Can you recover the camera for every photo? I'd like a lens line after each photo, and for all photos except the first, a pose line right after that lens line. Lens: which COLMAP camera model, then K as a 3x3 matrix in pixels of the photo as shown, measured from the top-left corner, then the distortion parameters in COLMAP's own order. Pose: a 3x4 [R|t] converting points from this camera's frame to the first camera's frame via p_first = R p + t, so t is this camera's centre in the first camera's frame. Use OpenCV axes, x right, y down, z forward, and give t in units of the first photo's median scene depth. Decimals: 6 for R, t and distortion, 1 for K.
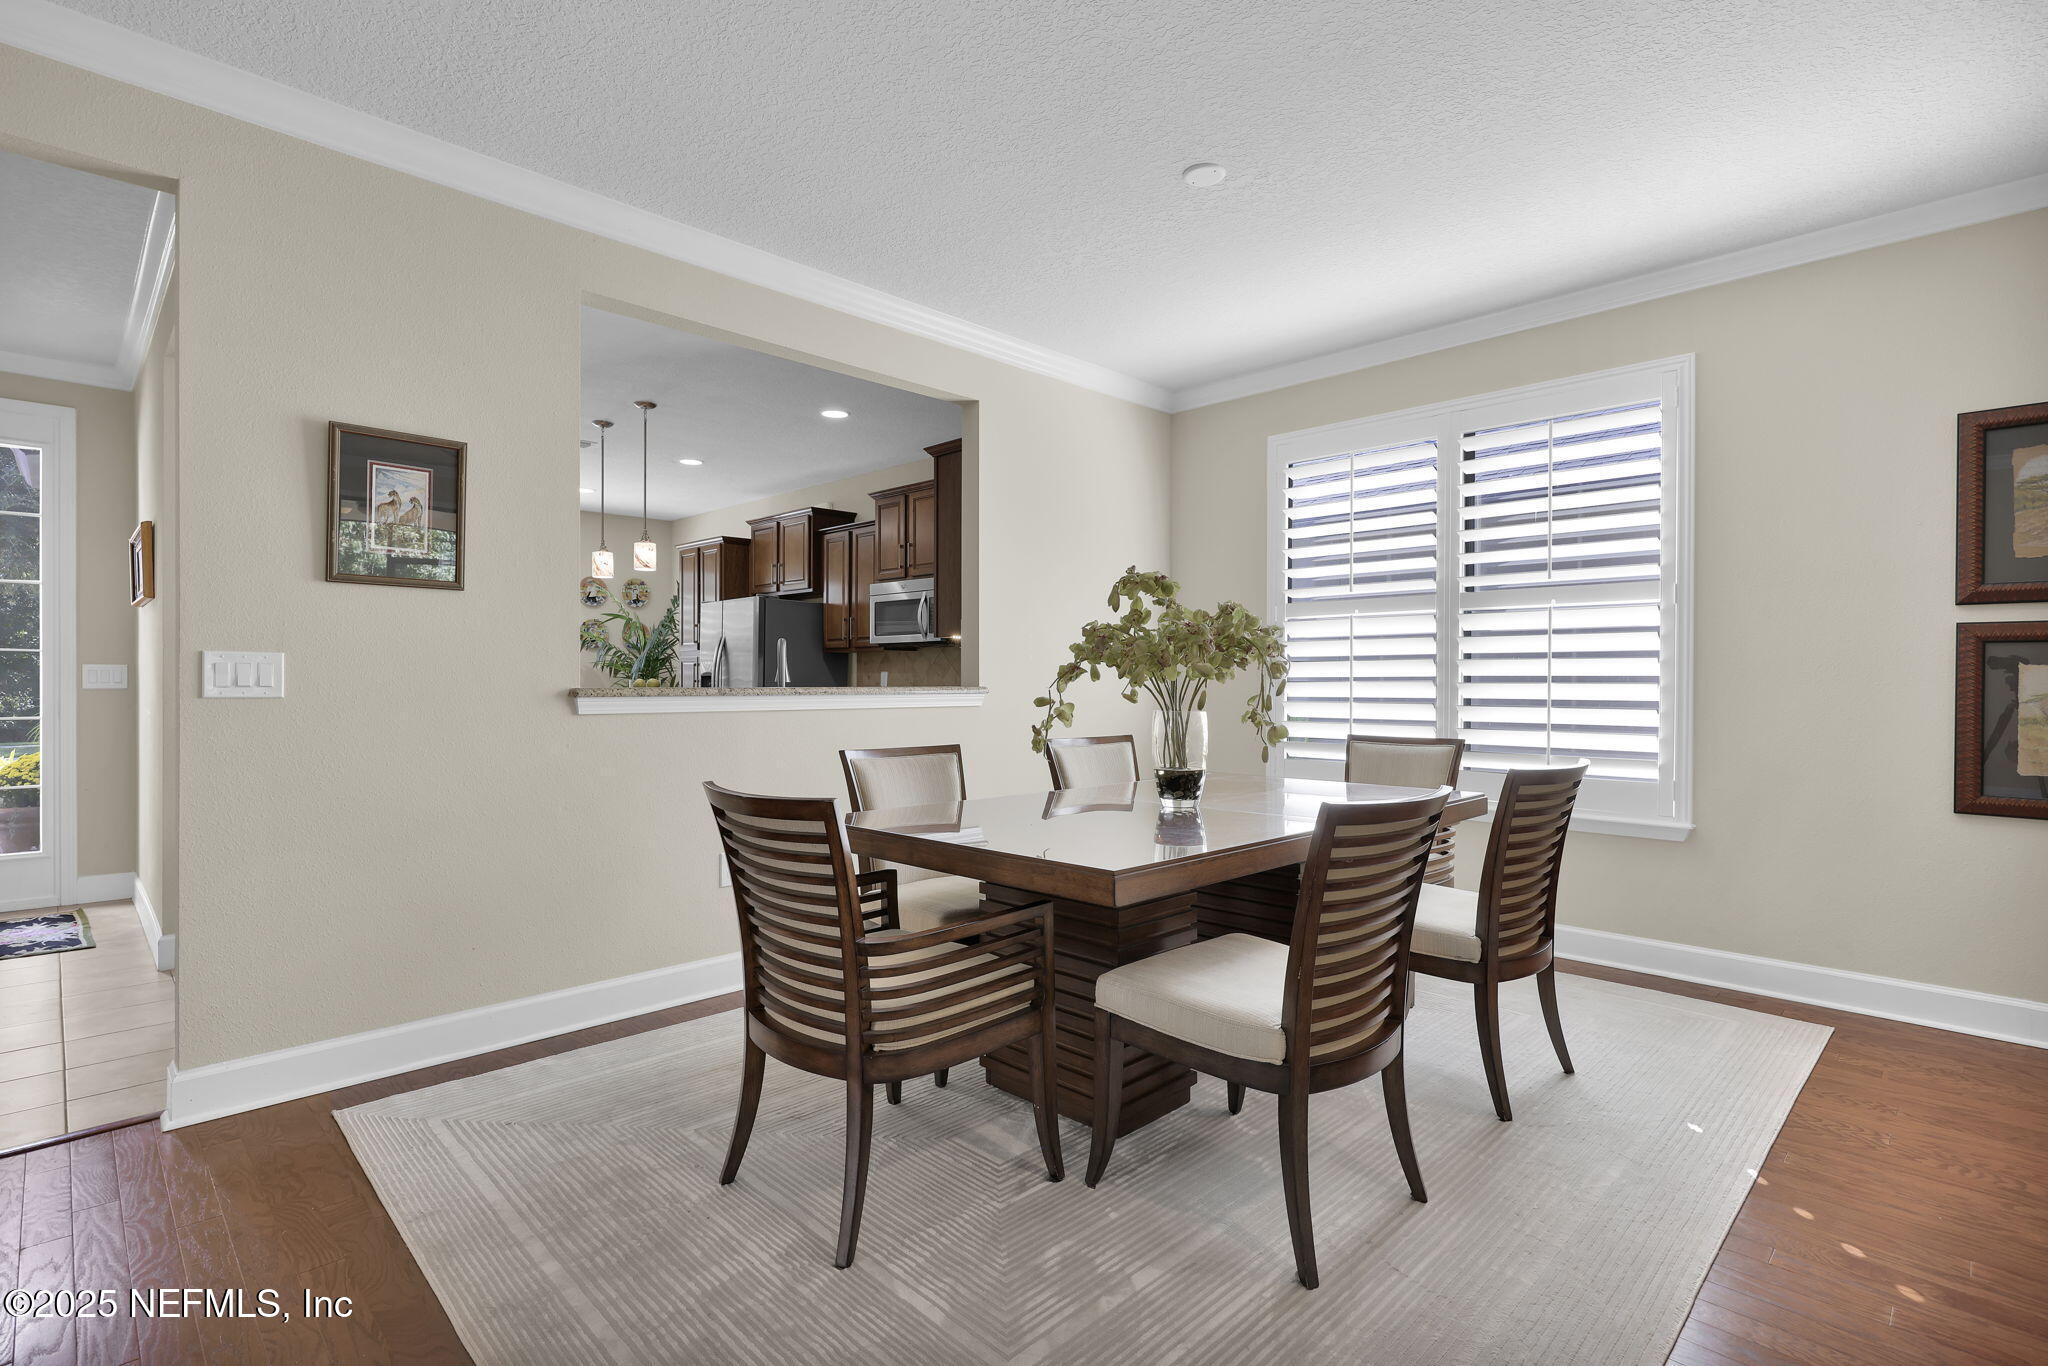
lens RADIAL K [[957.3, 0, 1011.1], [0, 957.3, 683.5], [0, 0, 1]] dist [-0.000129, 0.000222]
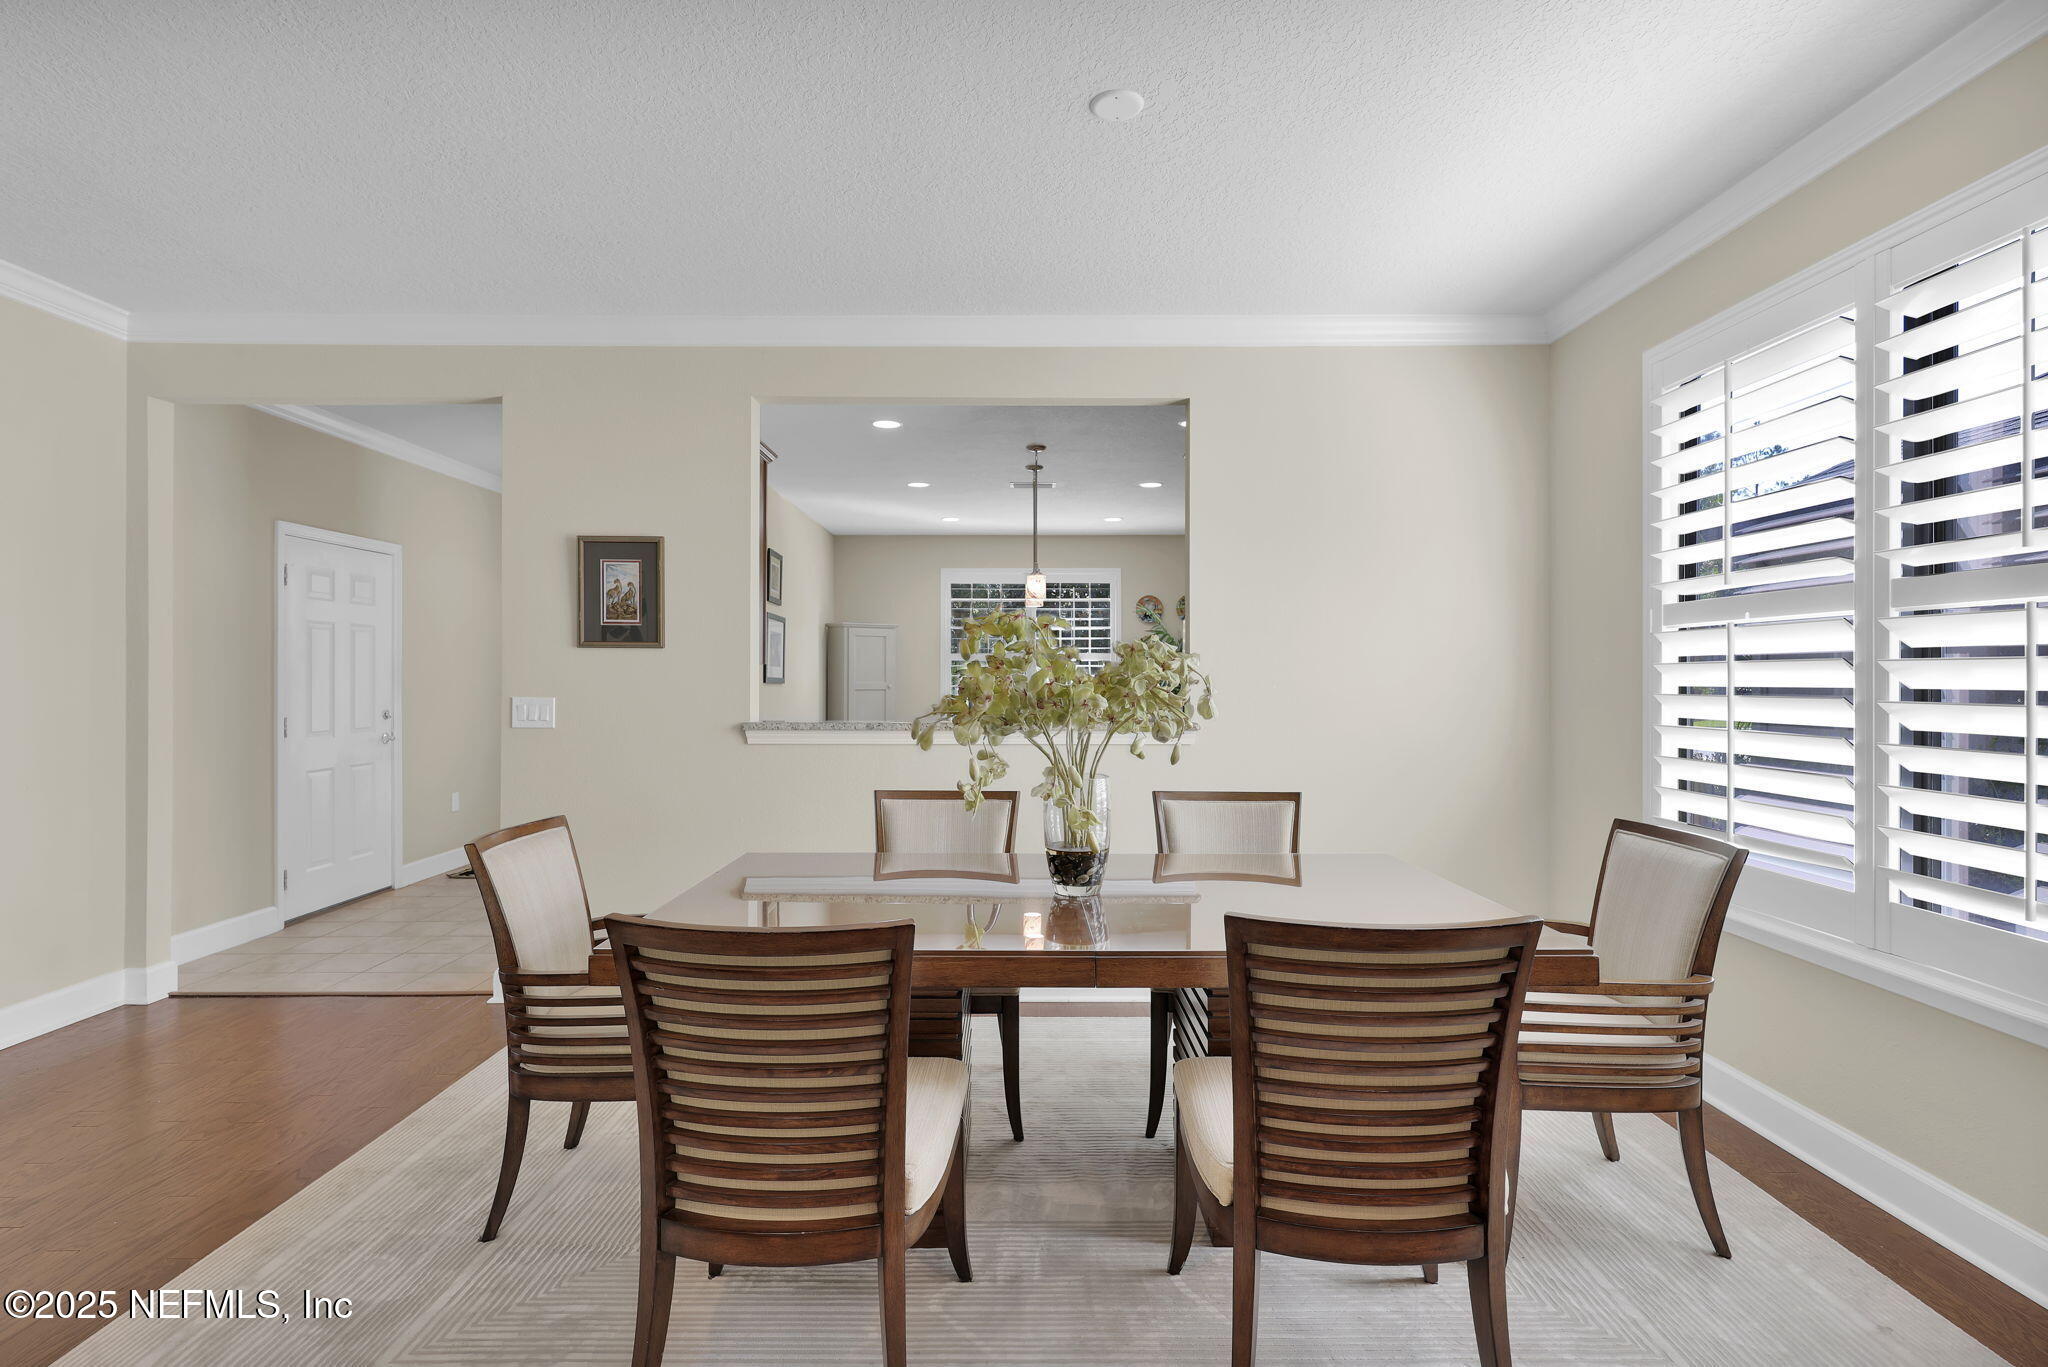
lens RADIAL K [[983.7, 0, 1030.1], [0, 983.7, 675.6], [0, 0, 1]] dist [-0.002897, -0.000652]
pose [[0.723232, -0.003647, -0.690595, 0.776310], [-0.000785, 0.999981, -0.006103, -0.054689], [0.690604, 0.004956, 0.723216, 0.394205]]
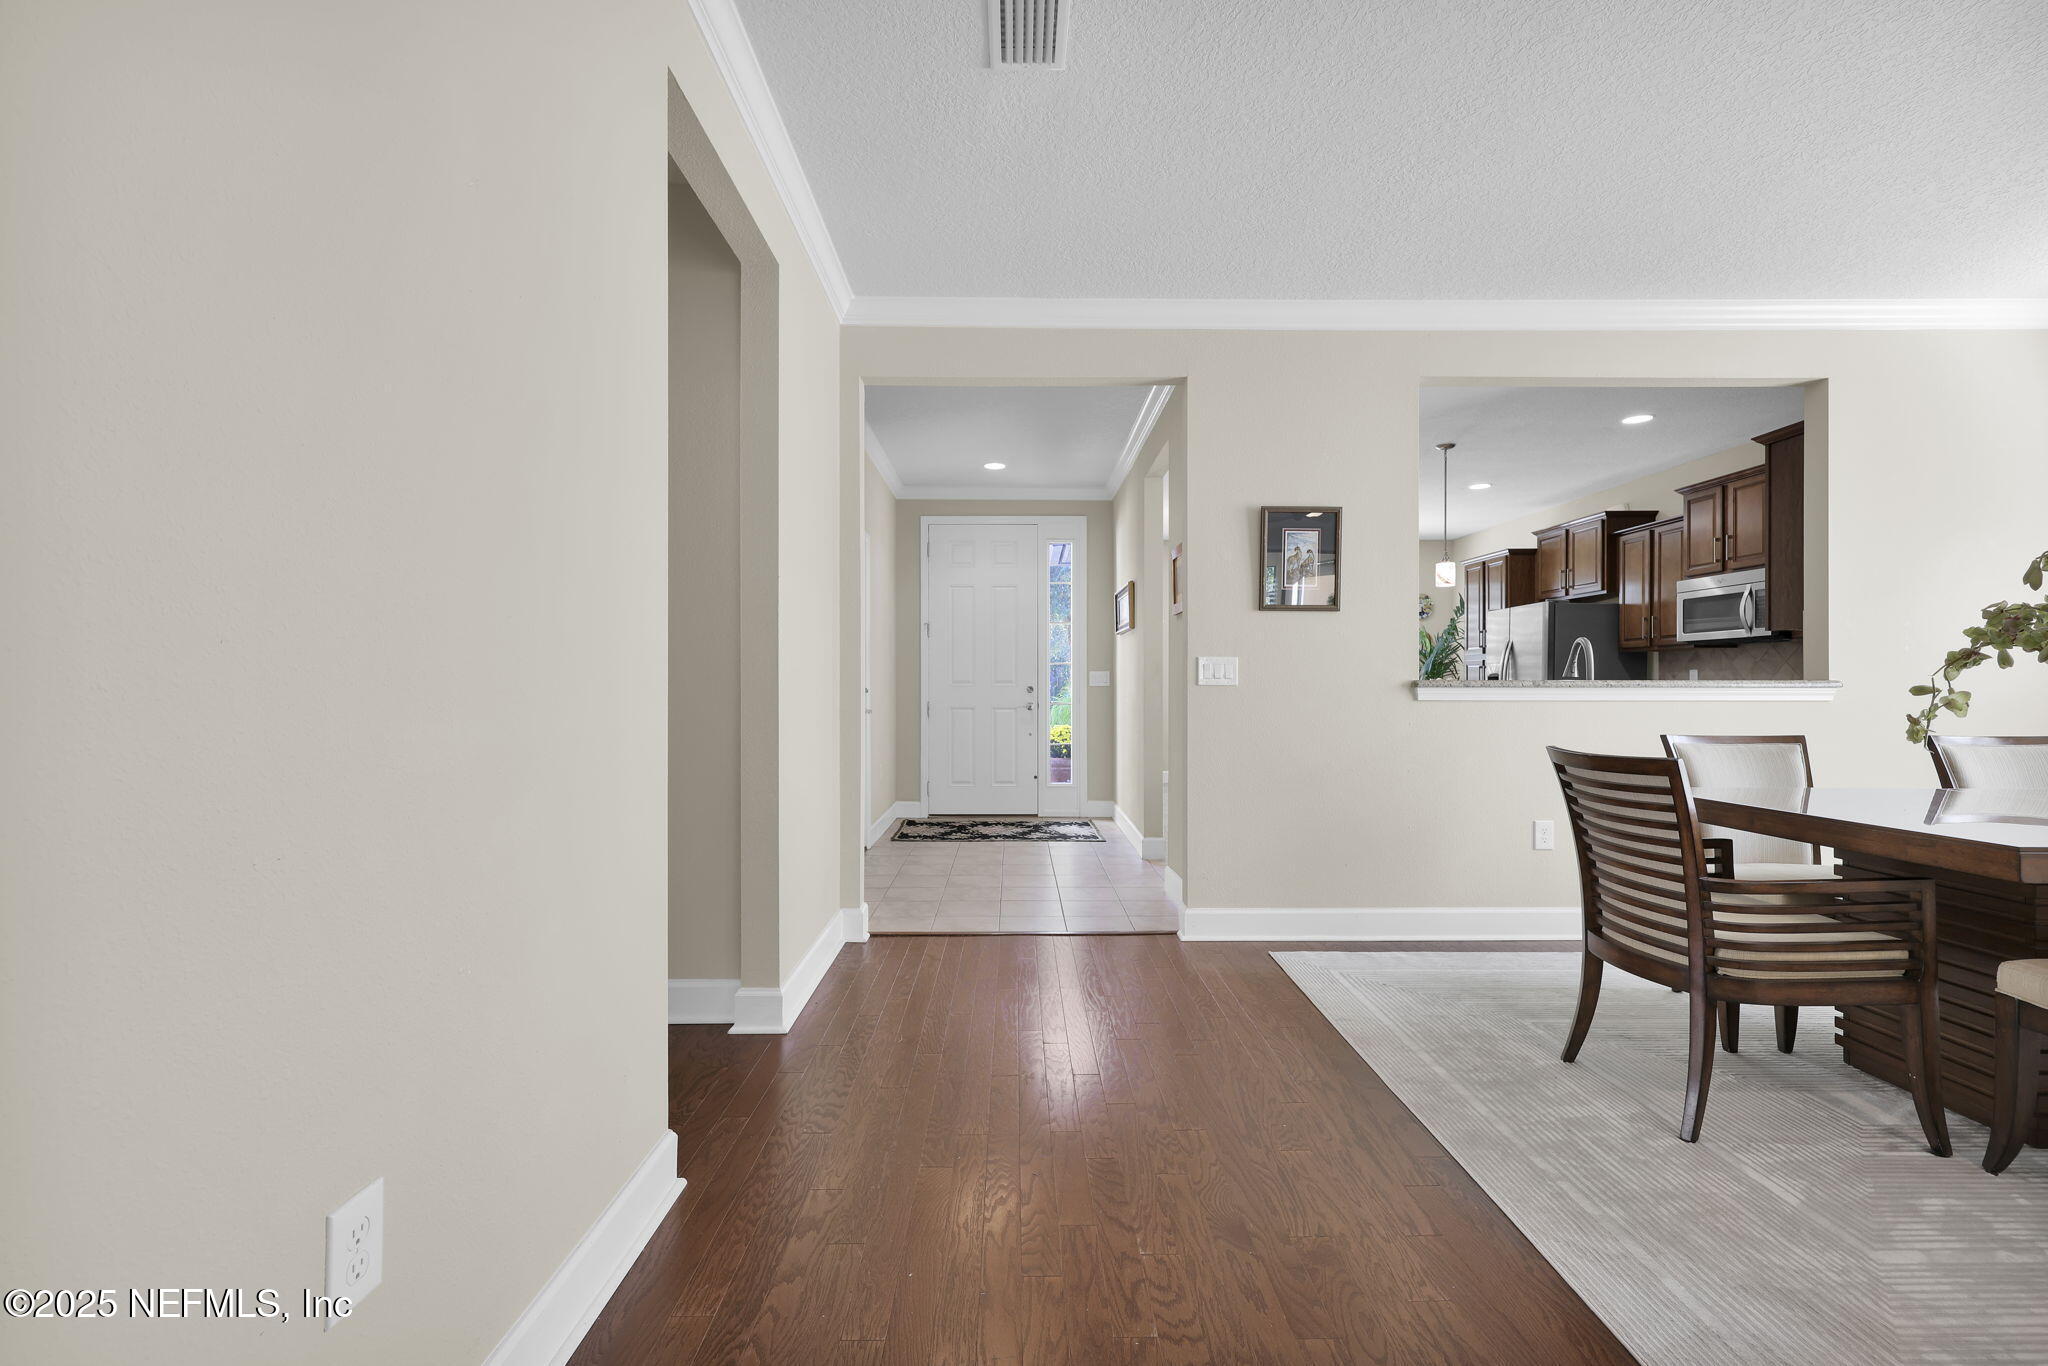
lens RADIAL K [[874.6, 0, 1034.2], [0, 874.6, 686.5], [0, 0, 1]] dist [0.001636, -0.000500]
pose [[0.720917, -0.001803, -0.693019, -0.000722], [-0.001176, 0.999992, -0.003826, 0.021678], [0.693021, 0.003573, 0.720909, -0.262990]]
